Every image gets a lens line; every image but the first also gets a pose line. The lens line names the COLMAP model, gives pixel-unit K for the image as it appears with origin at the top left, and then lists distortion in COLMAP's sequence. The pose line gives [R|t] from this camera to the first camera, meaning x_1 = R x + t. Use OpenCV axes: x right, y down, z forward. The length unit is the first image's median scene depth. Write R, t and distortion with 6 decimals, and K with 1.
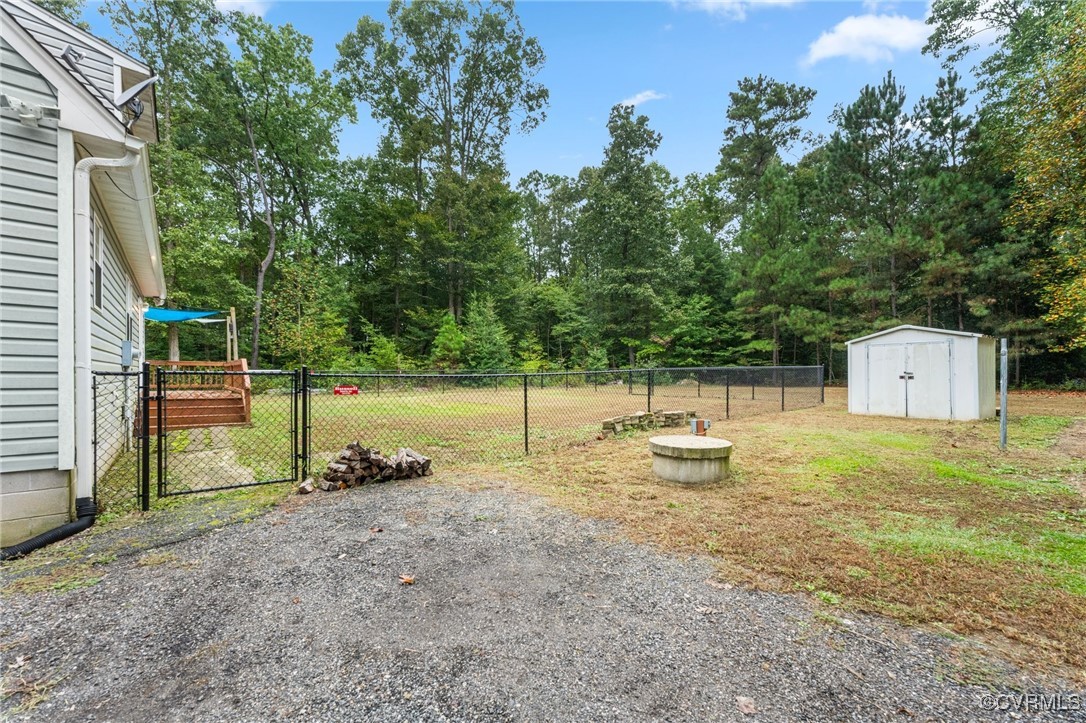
lens RADIAL K [[439.4, 0, 541.5], [0, 439.4, 379.8], [0, 0, 1]] dist [-0.000124, 0.000969]
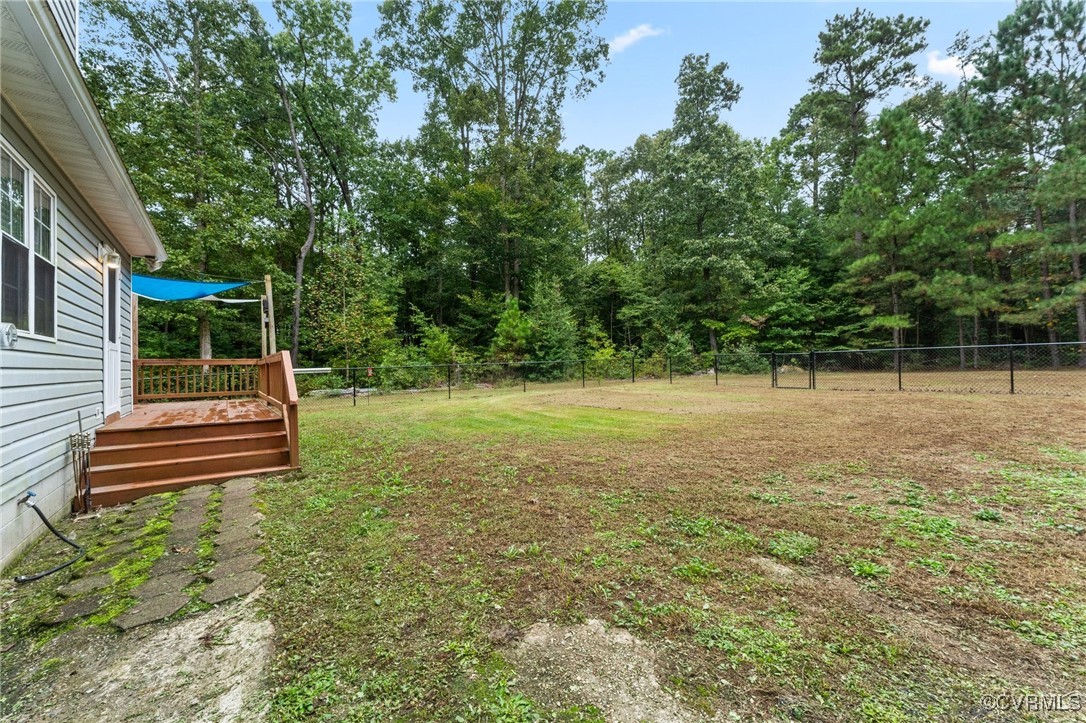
lens RADIAL K [[439.4, 0, 540.2], [0, 439.4, 358.4], [0, 0, 1]] dist [-0.000124, 0.000969]
pose [[0.997547, -0.027539, -0.064355, -0.087901], [0.025803, 0.999284, -0.027654, -0.003742], [0.065070, 0.025926, 0.997544, 0.127499]]
